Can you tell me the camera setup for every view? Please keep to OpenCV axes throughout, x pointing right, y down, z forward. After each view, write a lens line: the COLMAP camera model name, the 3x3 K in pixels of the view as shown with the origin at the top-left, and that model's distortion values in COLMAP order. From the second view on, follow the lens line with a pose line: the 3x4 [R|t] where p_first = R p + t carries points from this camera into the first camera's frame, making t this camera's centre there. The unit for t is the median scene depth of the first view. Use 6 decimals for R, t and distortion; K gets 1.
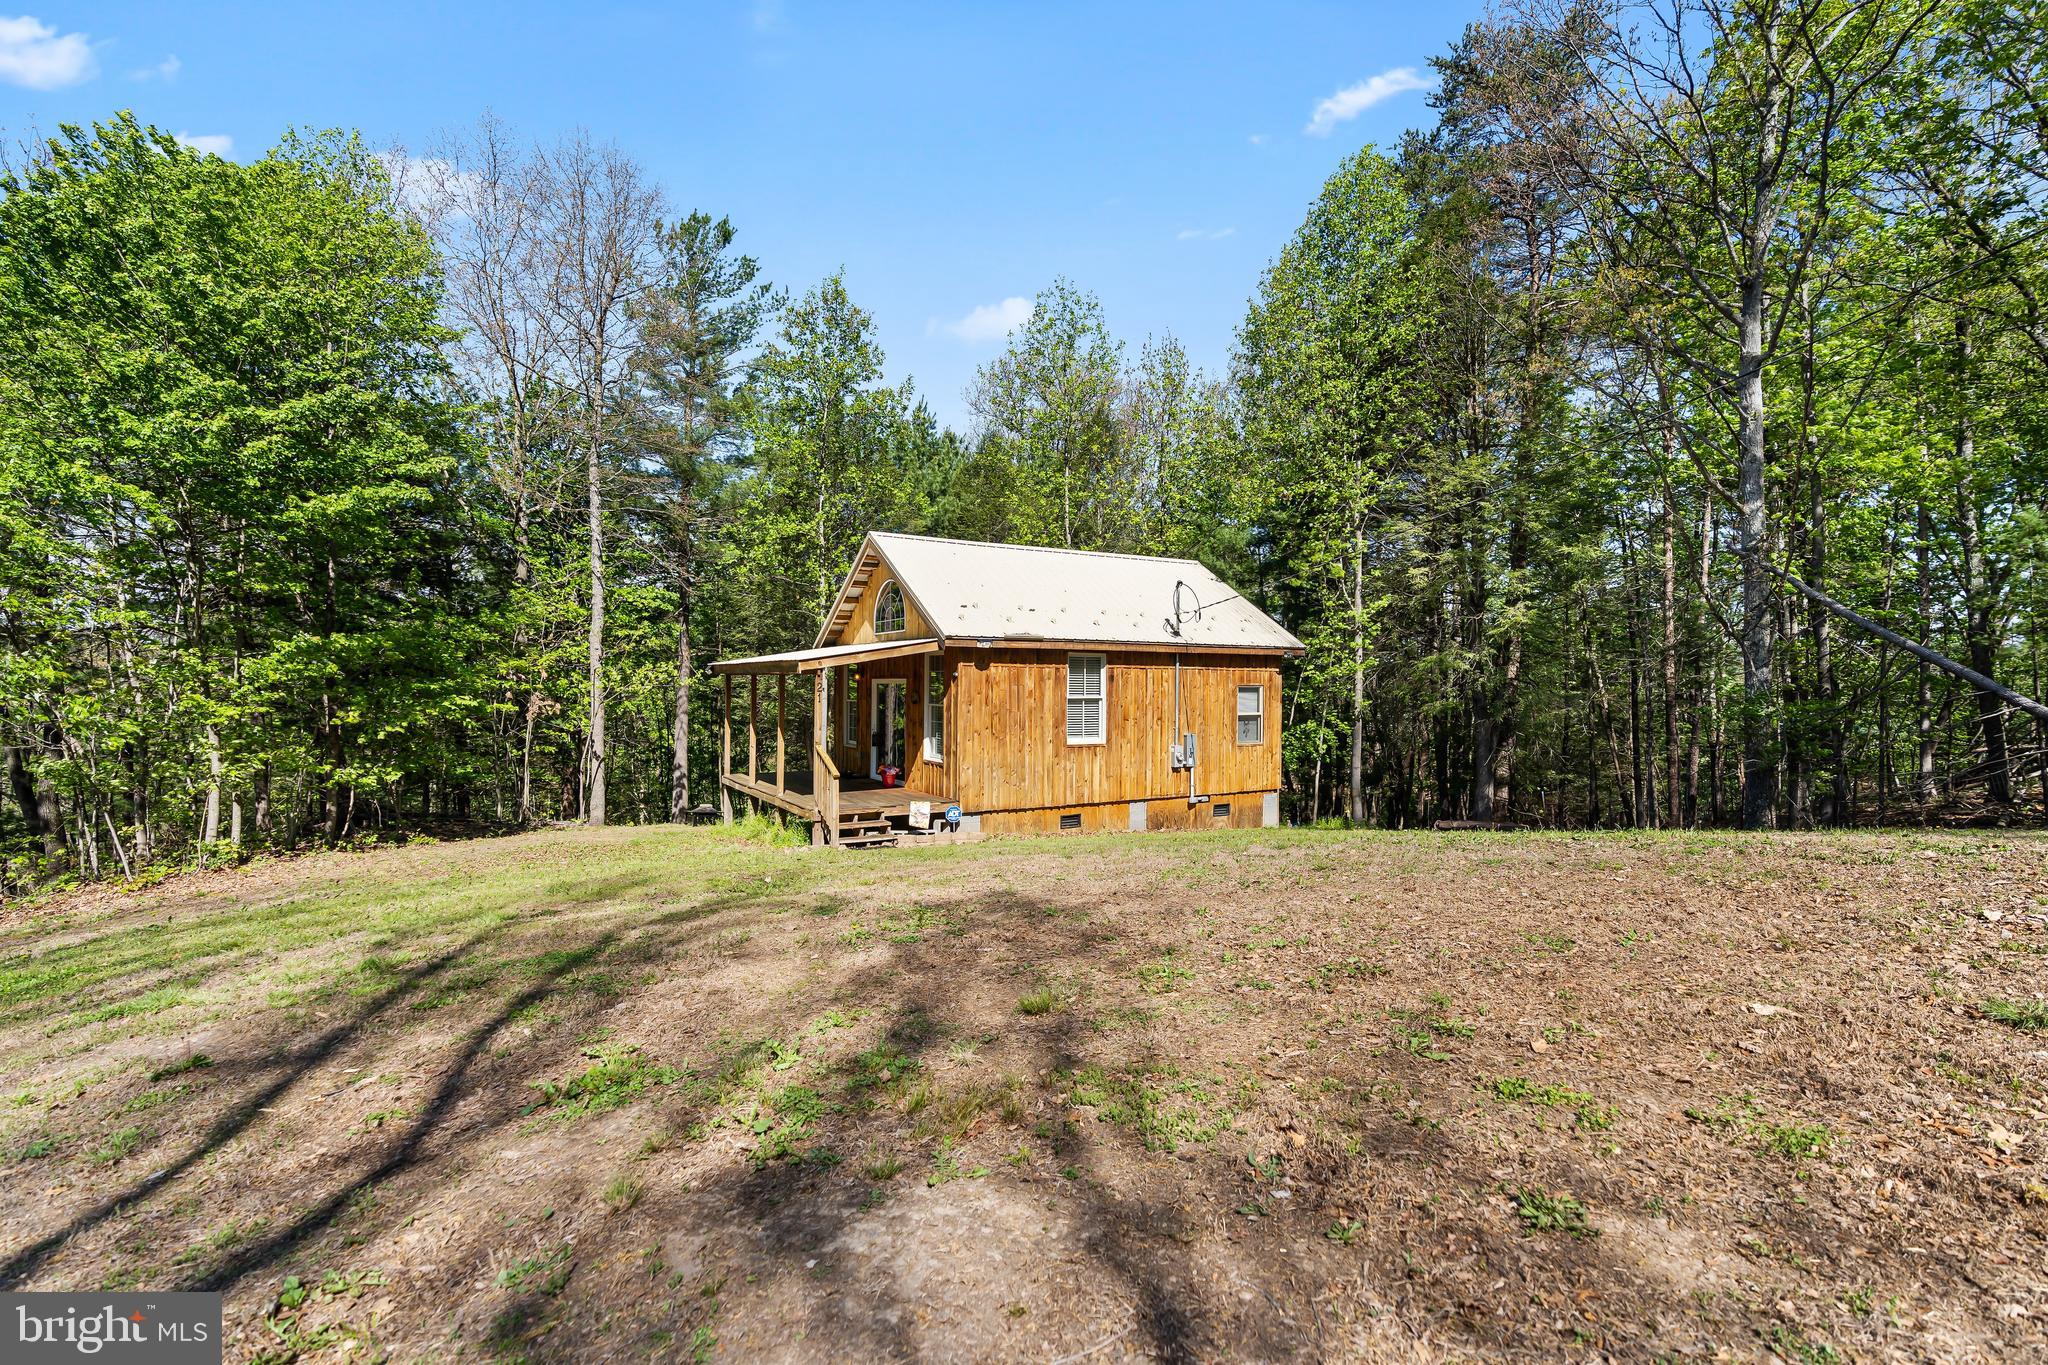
lens RADIAL K [[935.3, 0, 1024.4], [0, 935.3, 670.6], [0, 0, 1]] dist [-0.006404, 0.000371]
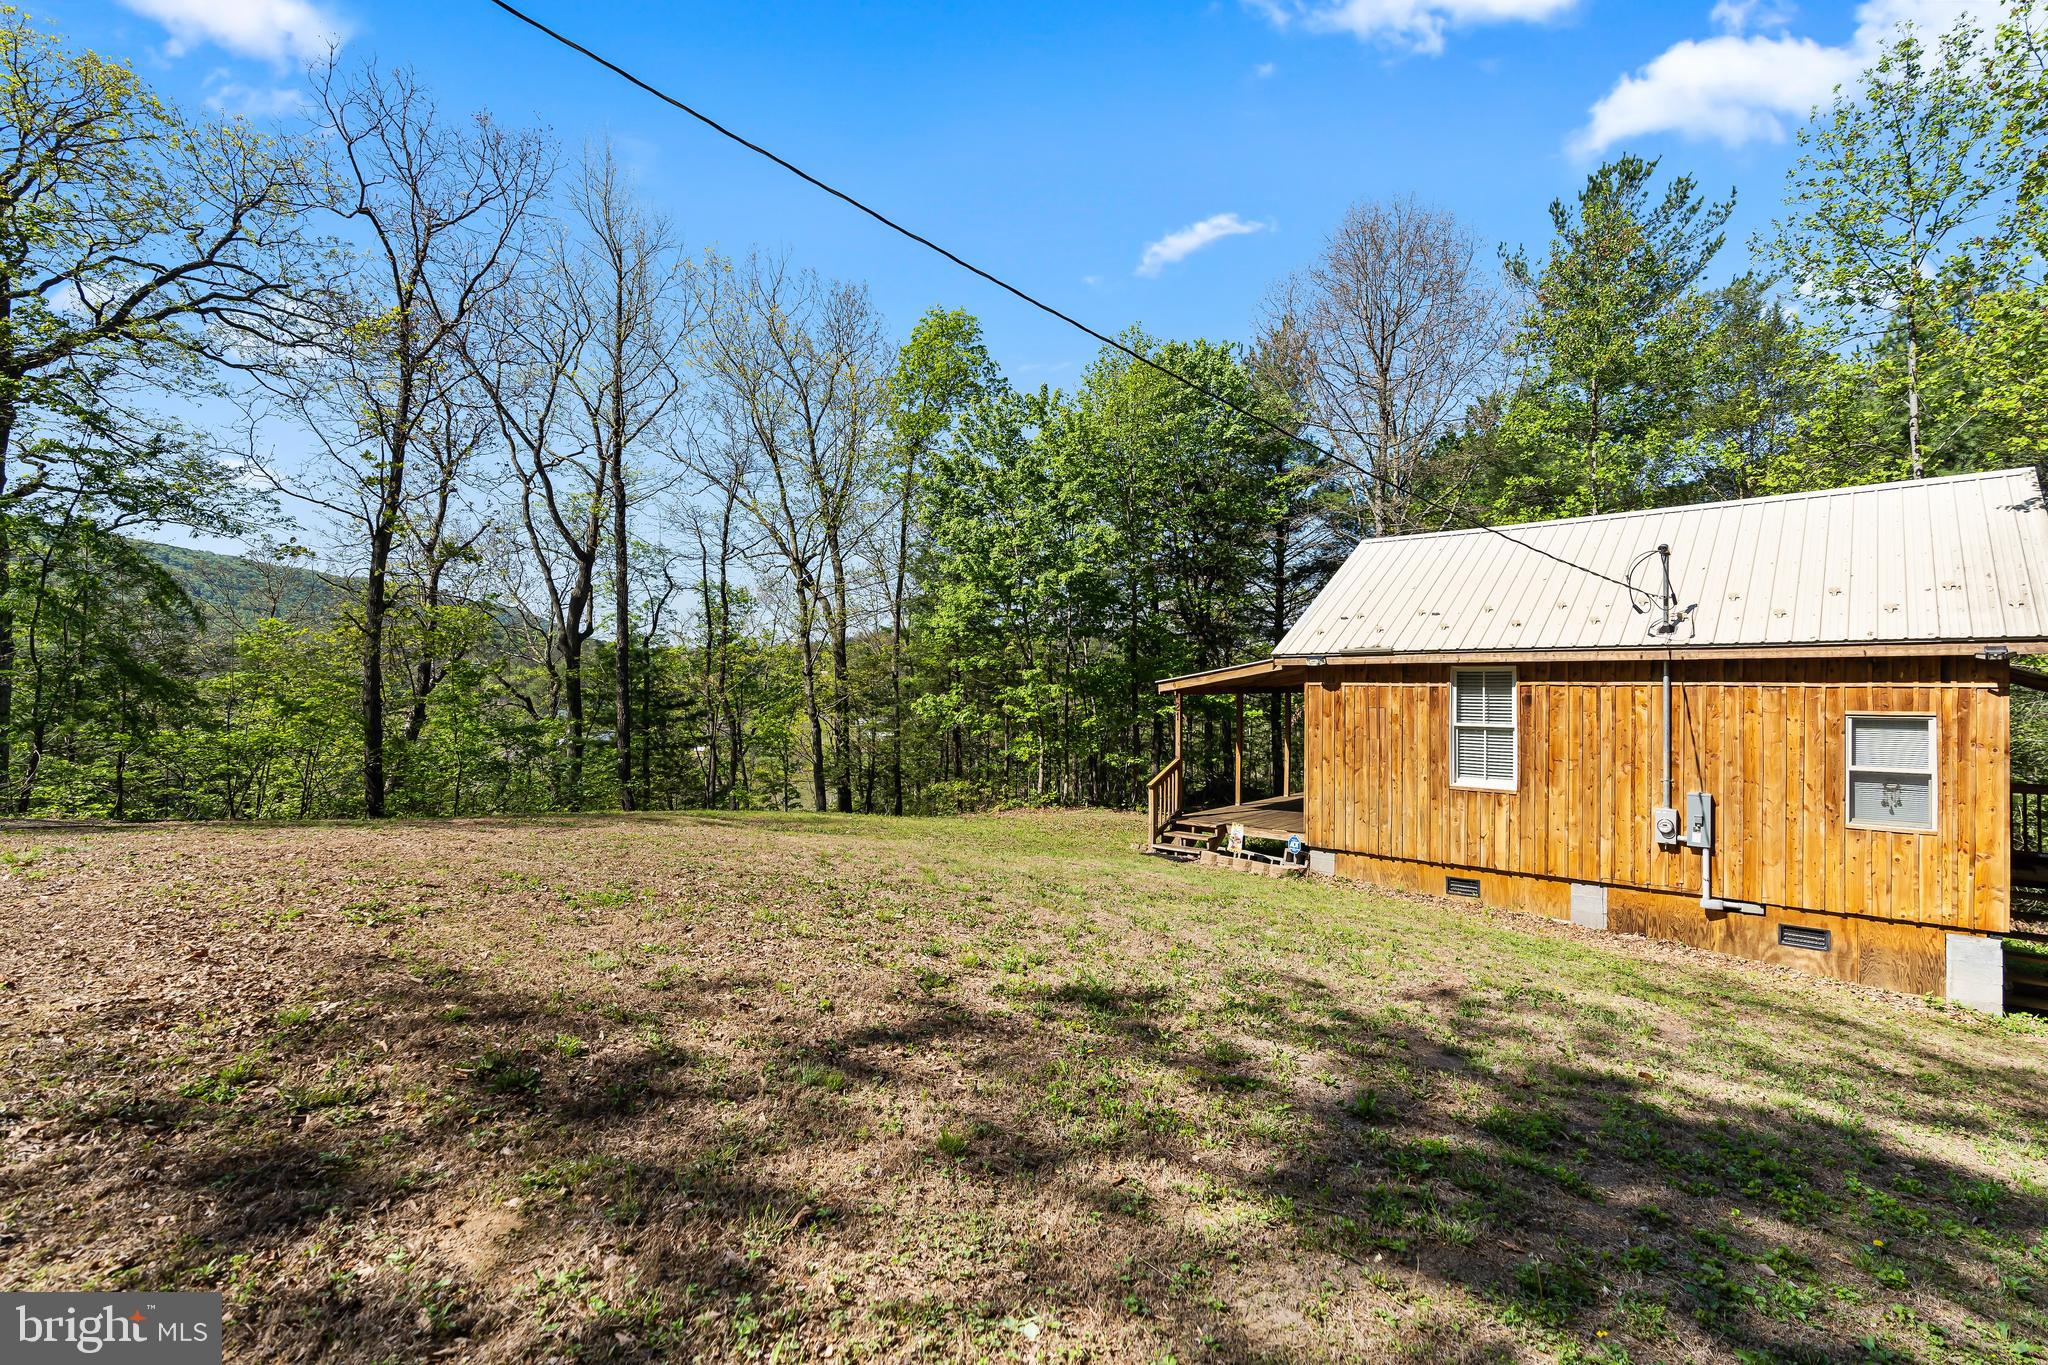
lens RADIAL K [[930.4, 0, 1024.0], [0, 930.4, 682.5], [0, 0, 1]] dist [-0.010688, 0.004892]
pose [[0.282421, -0.006374, -0.959269, 0.662477], [0.014779, 0.999888, -0.002292, -0.009166], [0.959177, -0.013530, 0.282484, 0.434184]]
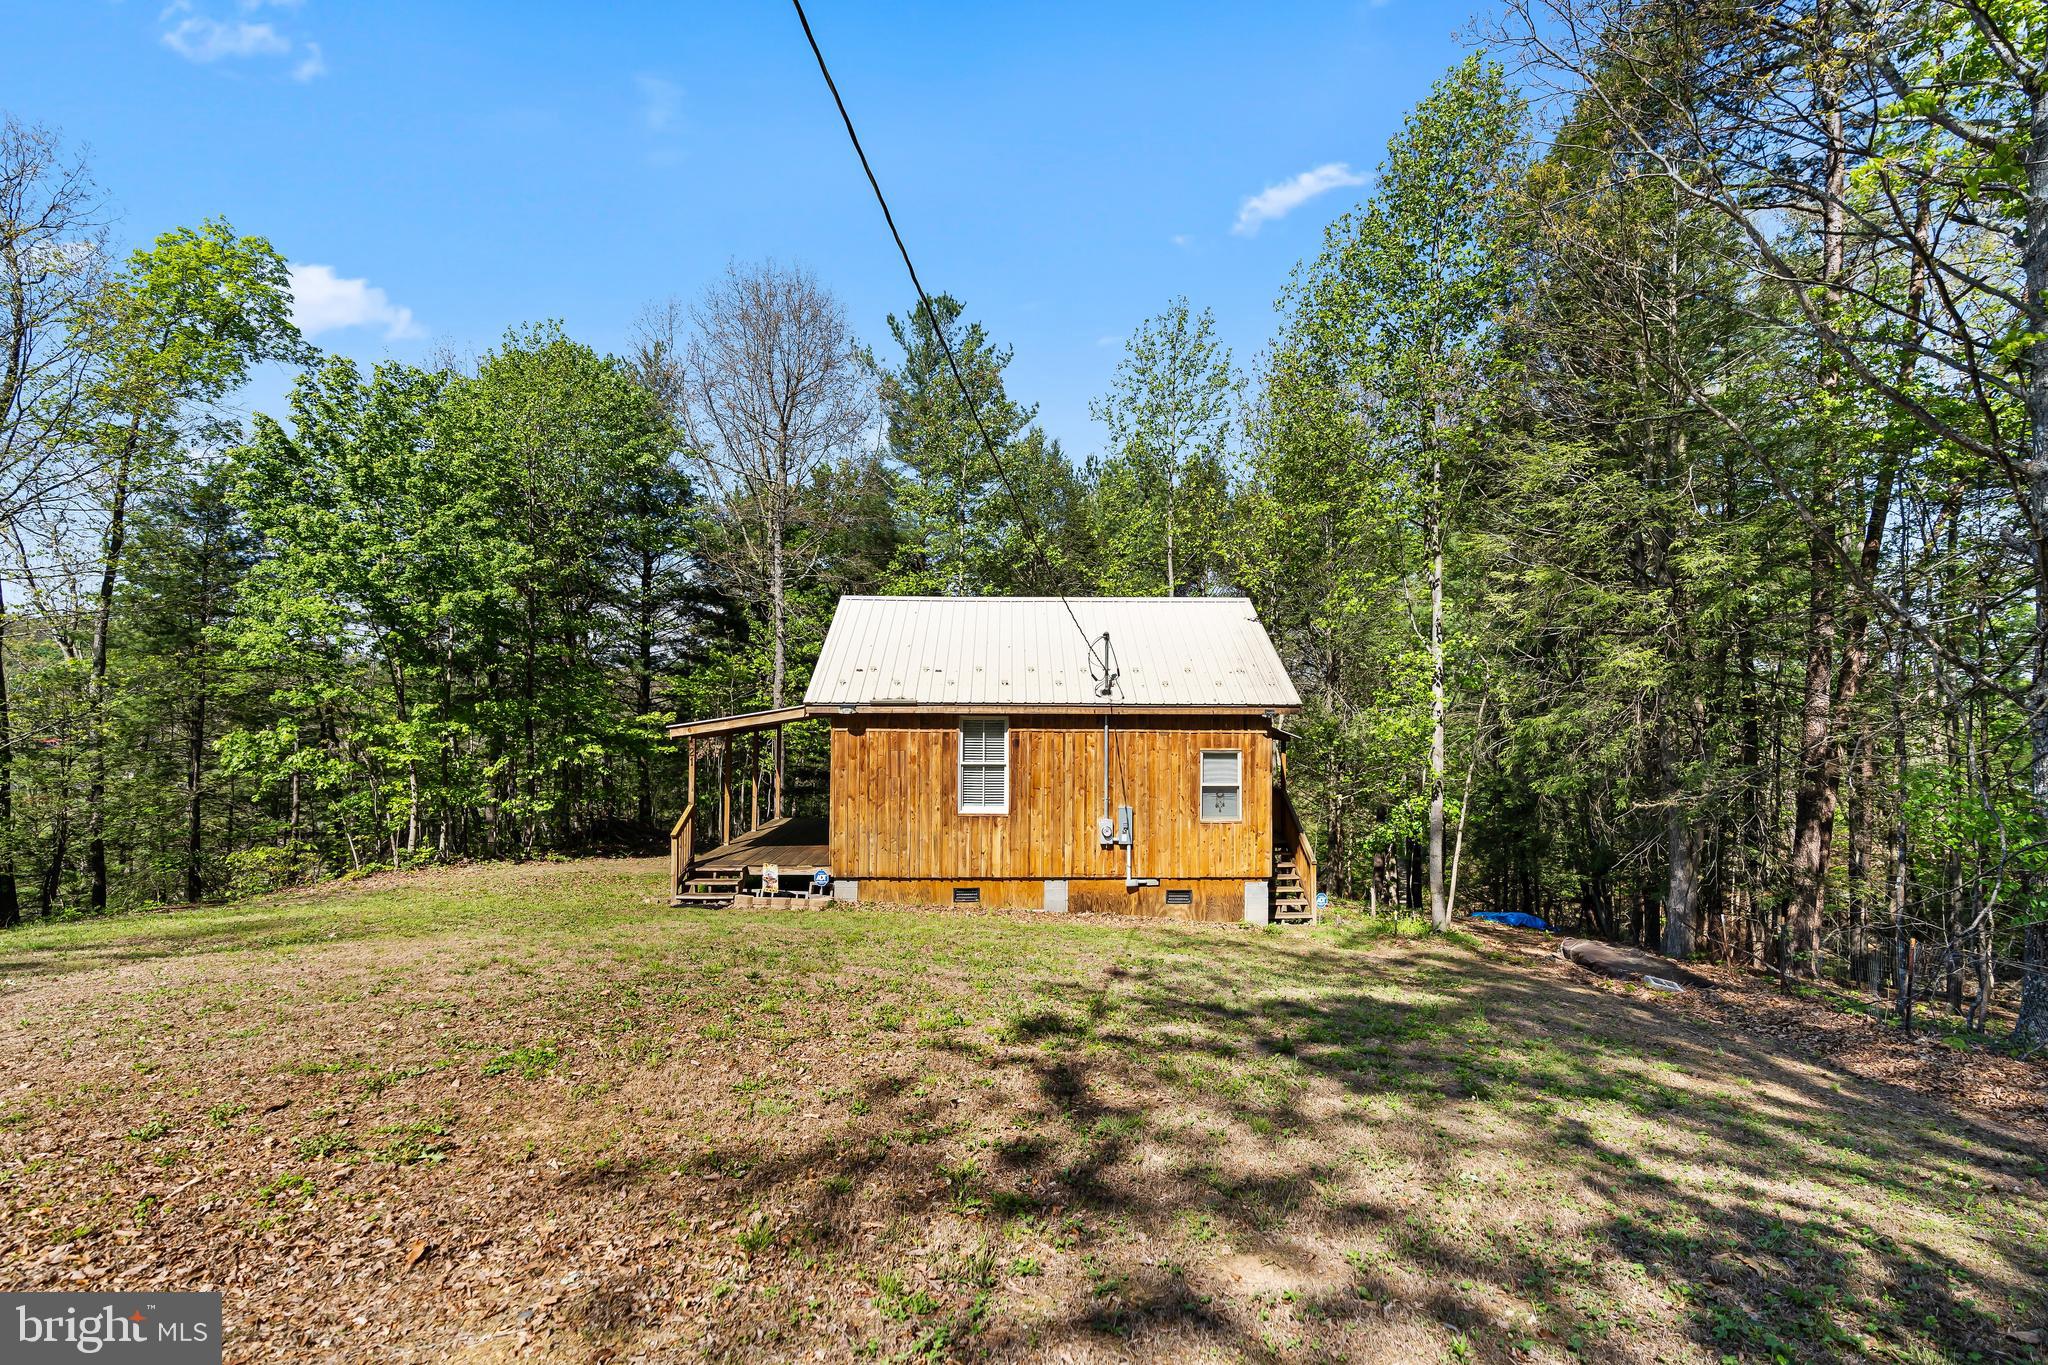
lens RADIAL K [[935.3, 0, 1024.4], [0, 935.3, 670.6], [0, 0, 1]] dist [-0.006404, 0.000371]
pose [[0.870040, -0.016910, -0.492692, 0.555926], [0.006945, 0.999733, -0.022047, -0.042553], [0.492933, 0.015760, 0.869925, 0.201501]]
